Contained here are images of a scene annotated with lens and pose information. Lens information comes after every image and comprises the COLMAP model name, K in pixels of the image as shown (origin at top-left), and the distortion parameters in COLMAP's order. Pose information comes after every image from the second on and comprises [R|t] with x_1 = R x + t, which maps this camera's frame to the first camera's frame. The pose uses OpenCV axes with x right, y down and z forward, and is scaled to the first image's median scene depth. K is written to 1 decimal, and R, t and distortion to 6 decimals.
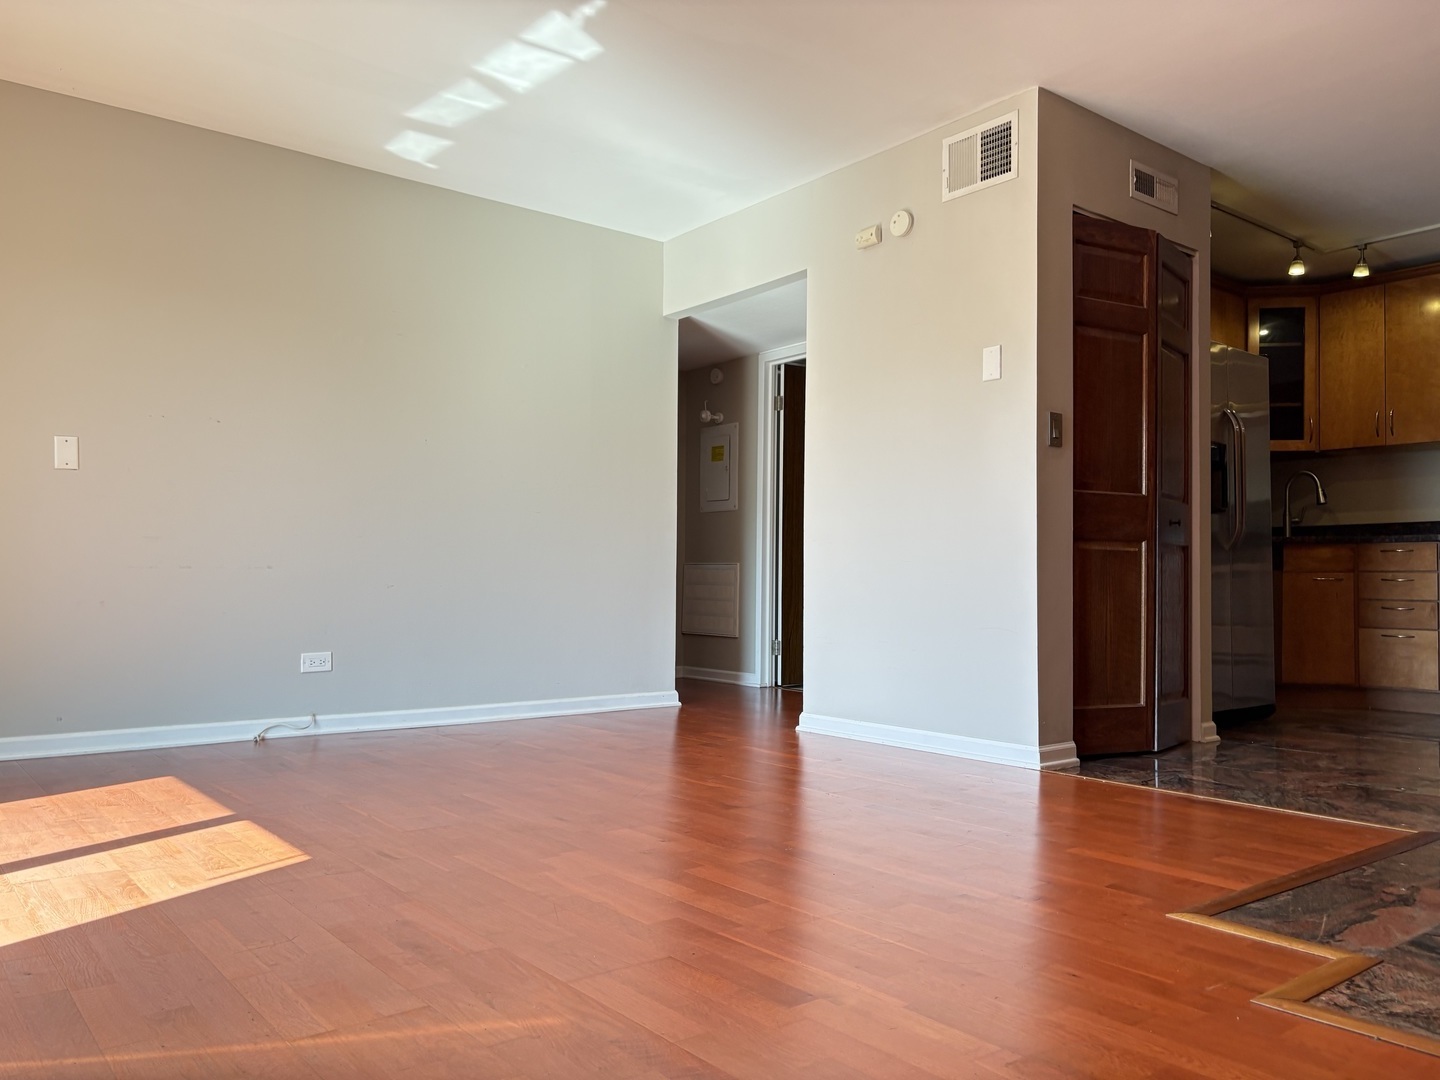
lens RADIAL K [[1108.4, 0, 720.0], [0, 1108.4, 540.0], [0, 0, 1]] dist [0.071851, -0.056356]
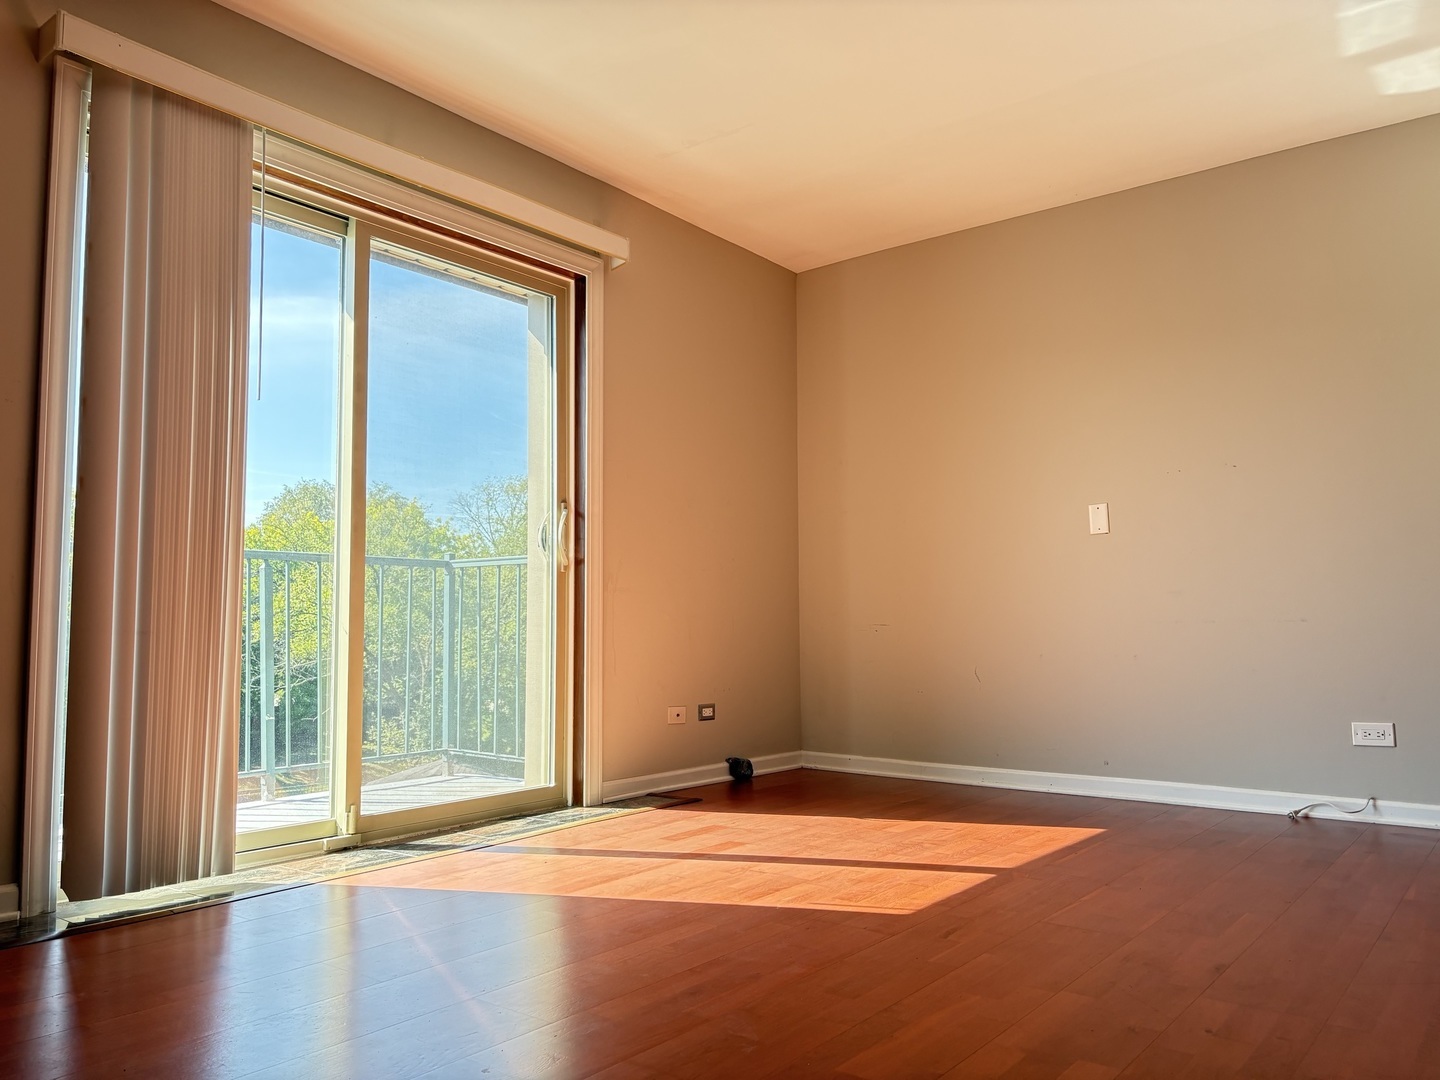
lens RADIAL K [[1108.4, 0, 720.0], [0, 1108.4, 540.0], [0, 0, 1]] dist [0.071851, -0.056356]
pose [[0.237283, -0.084679, -0.967743, 0.358584], [0.045584, 0.996067, -0.075981, 0.008295], [0.970370, -0.026085, 0.240210, 0.353542]]
